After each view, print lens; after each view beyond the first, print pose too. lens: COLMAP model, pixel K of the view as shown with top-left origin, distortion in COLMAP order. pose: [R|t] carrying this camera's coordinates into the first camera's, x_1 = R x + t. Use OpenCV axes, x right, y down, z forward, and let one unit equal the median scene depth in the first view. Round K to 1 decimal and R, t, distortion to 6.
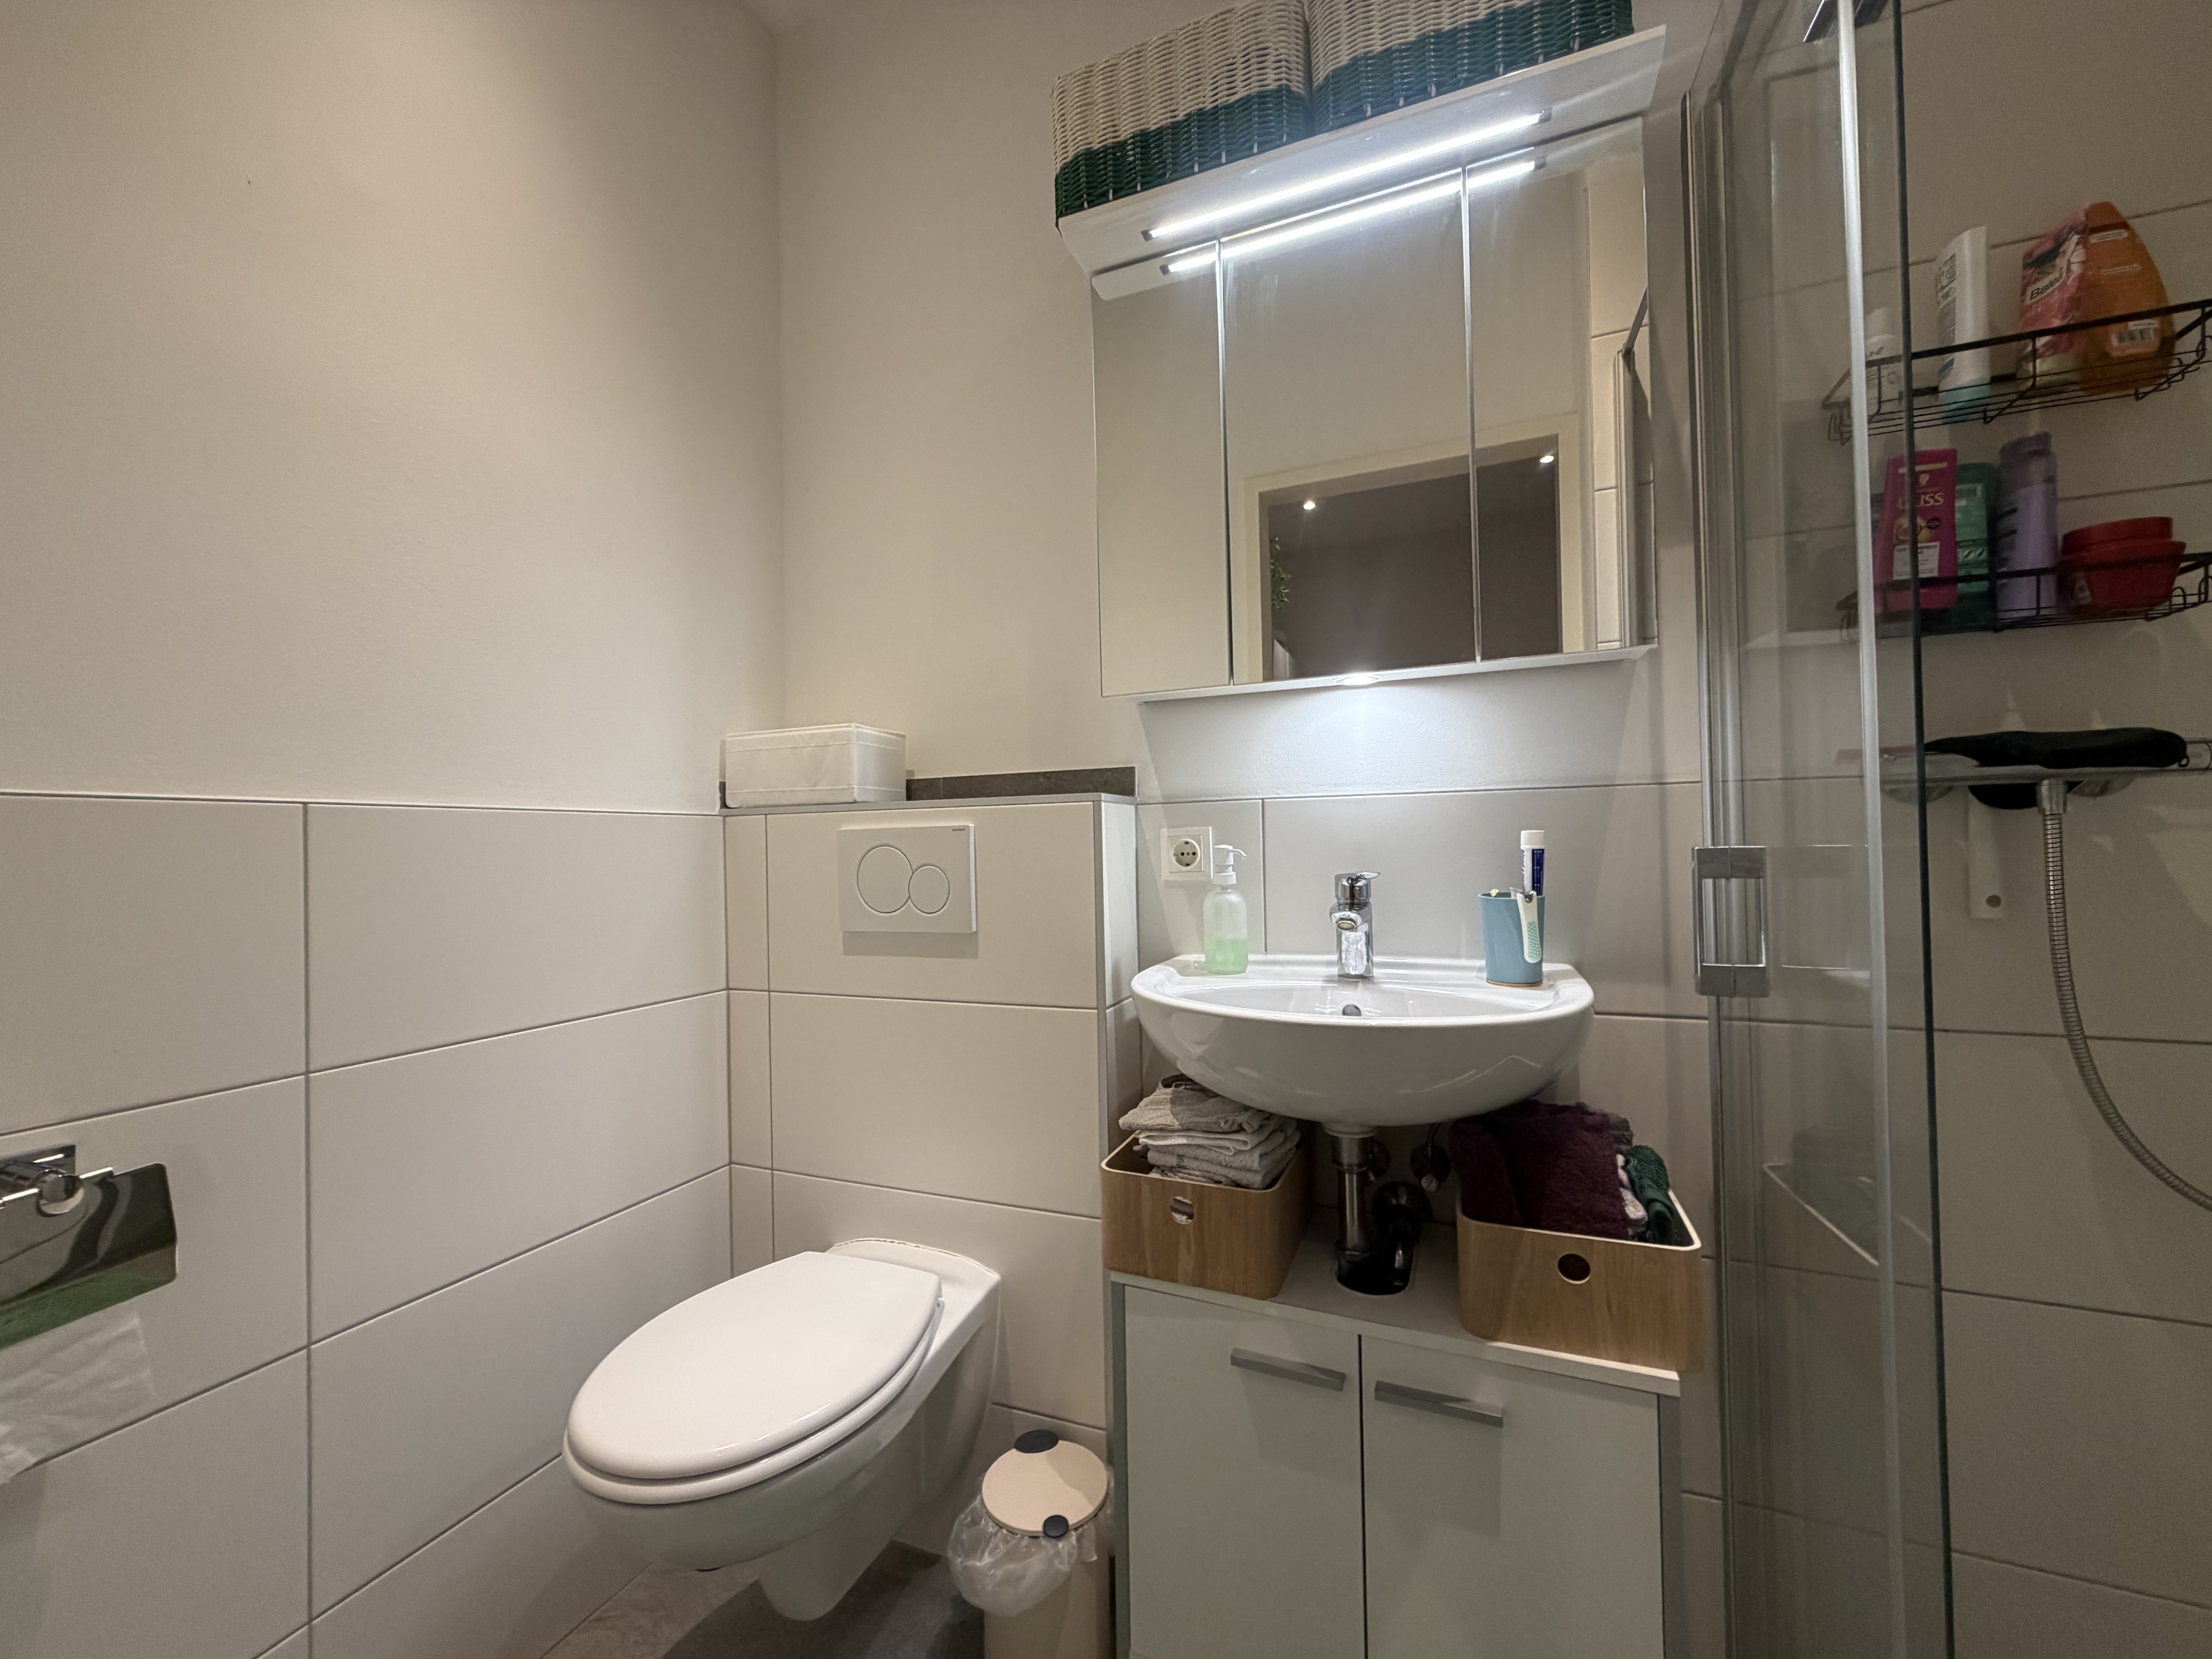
lens RADIAL K [[890.1, 0, 1102.2], [0, 890.1, 831.8], [0, 0, 1]] dist [0.001811, -0.002027]
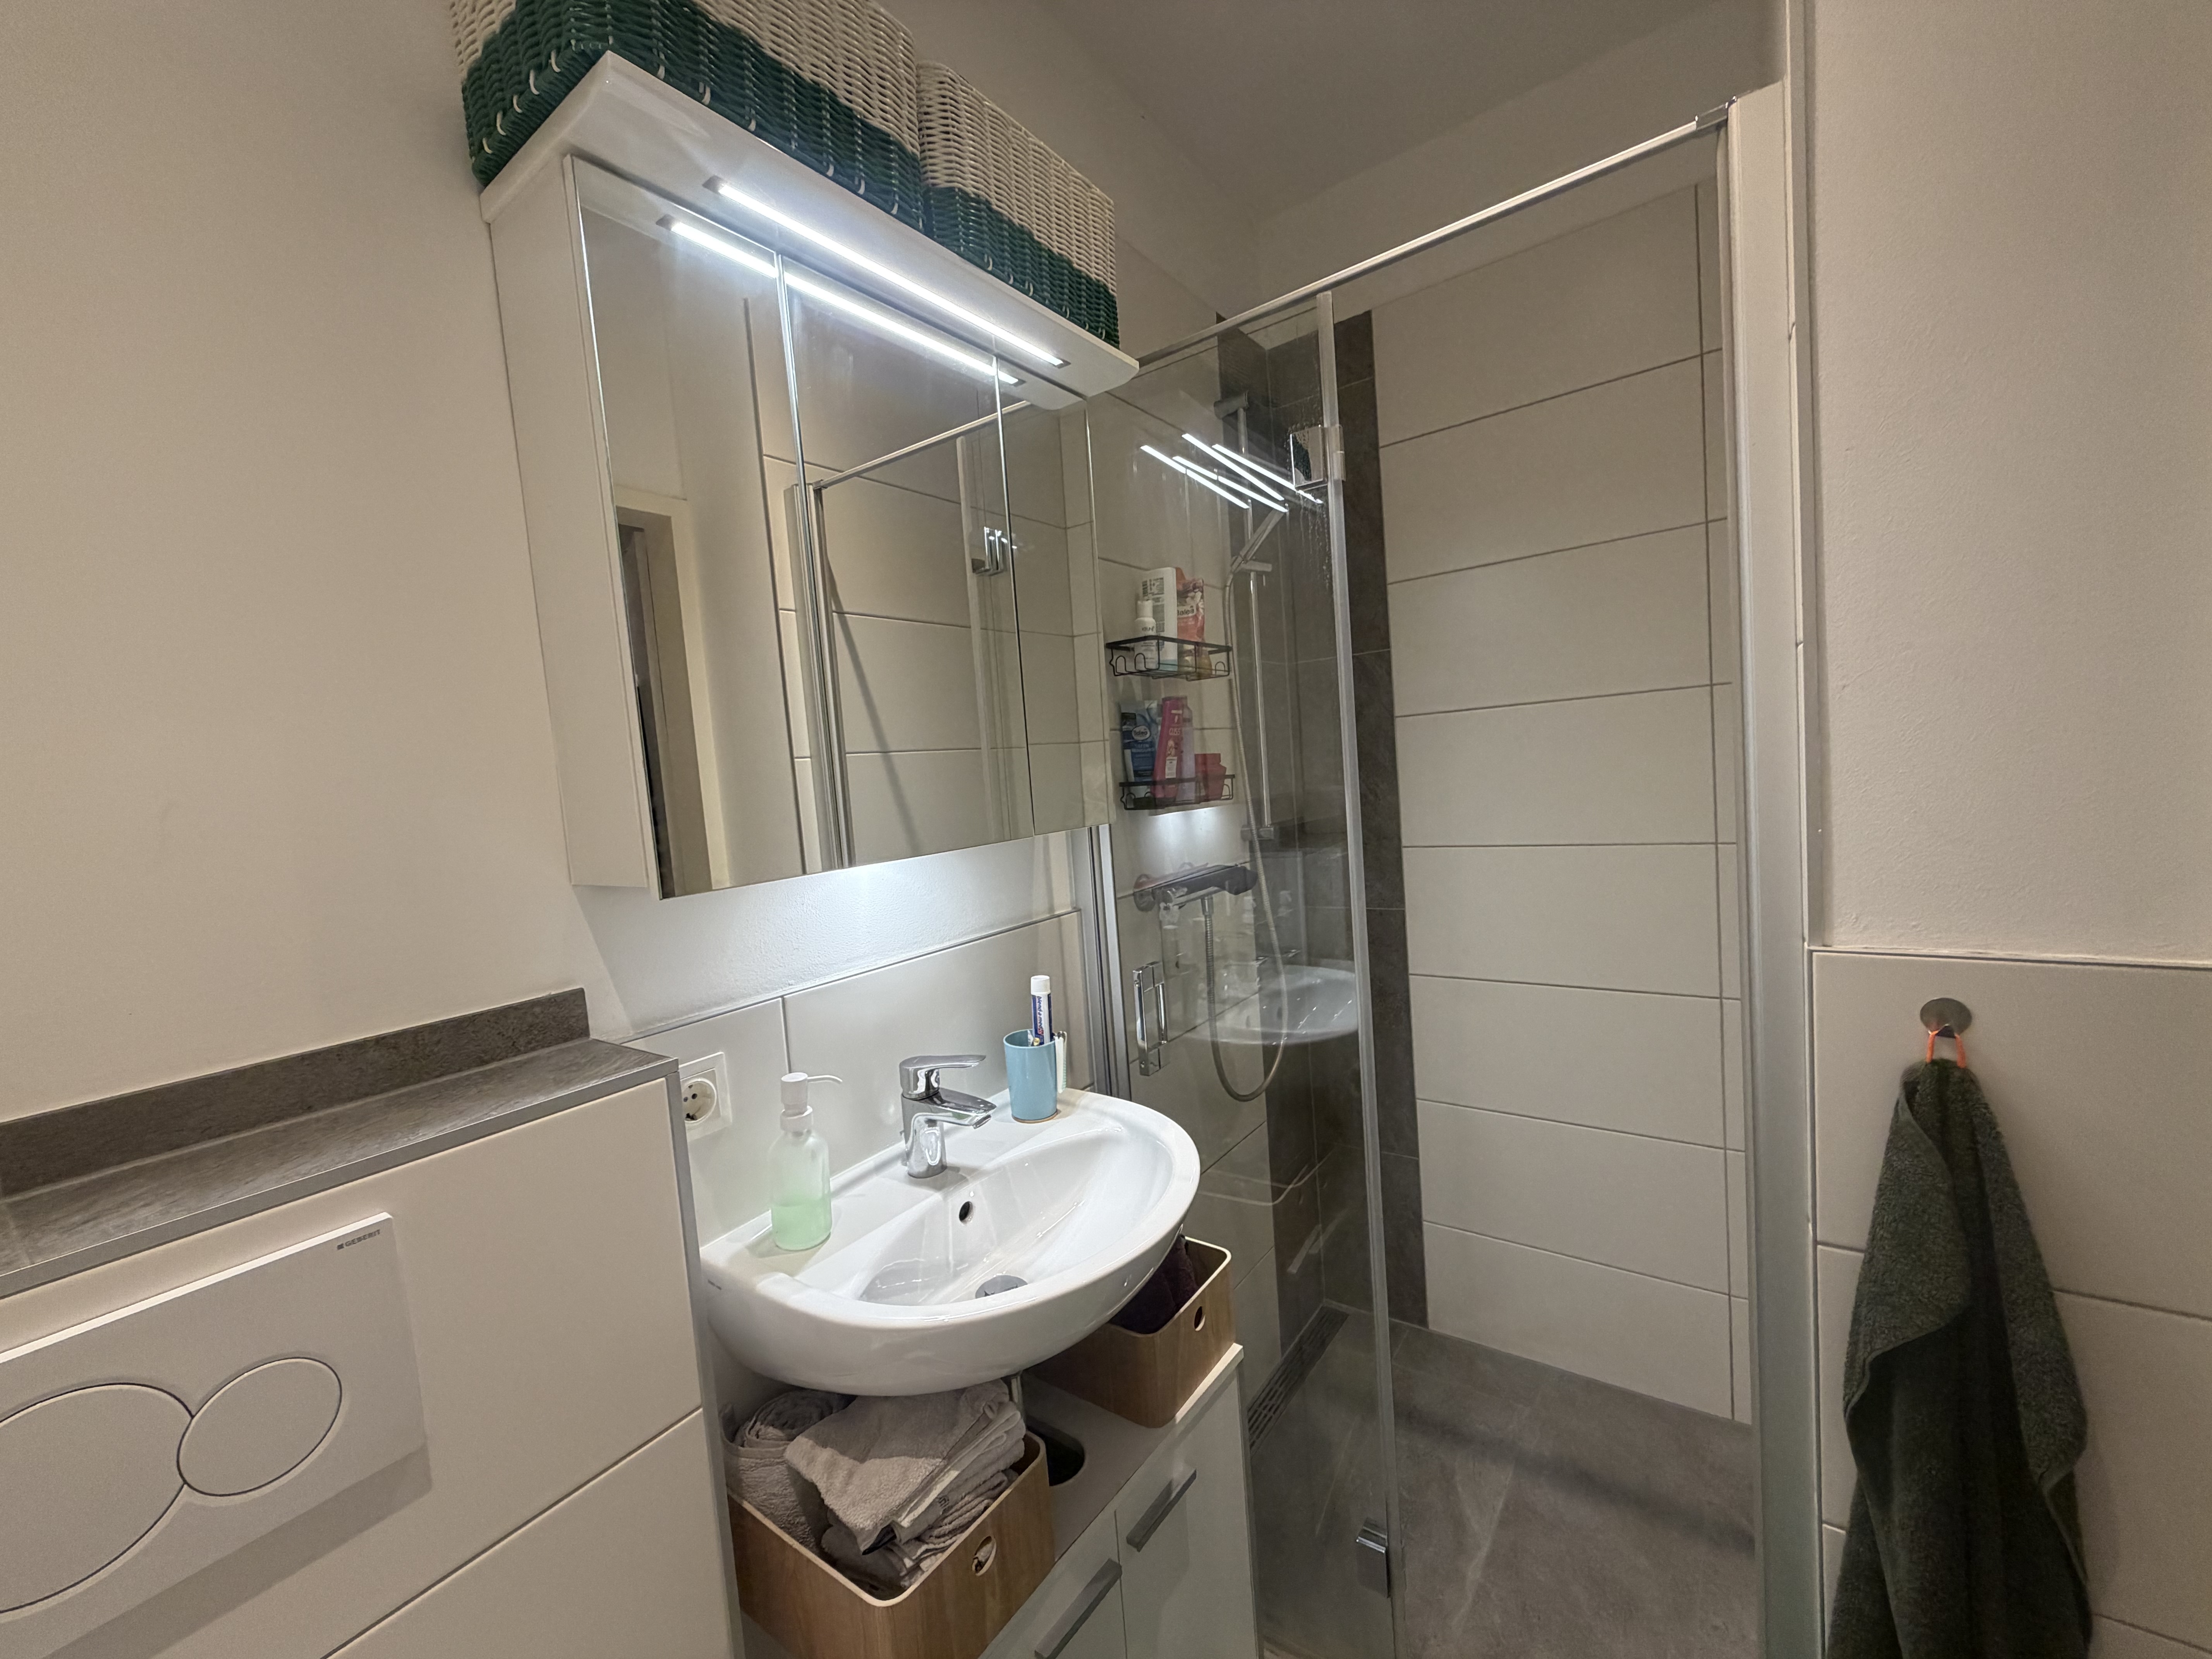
lens RADIAL K [[890.1, 0, 1102.2], [0, 890.1, 831.8], [0, 0, 1]] dist [0.001811, -0.002027]
pose [[0.219182, -0.065212, 0.973502, -0.584088], [0.058858, 0.996830, 0.053523, -0.239867], [-0.973907, 0.045567, 0.222326, 0.654904]]
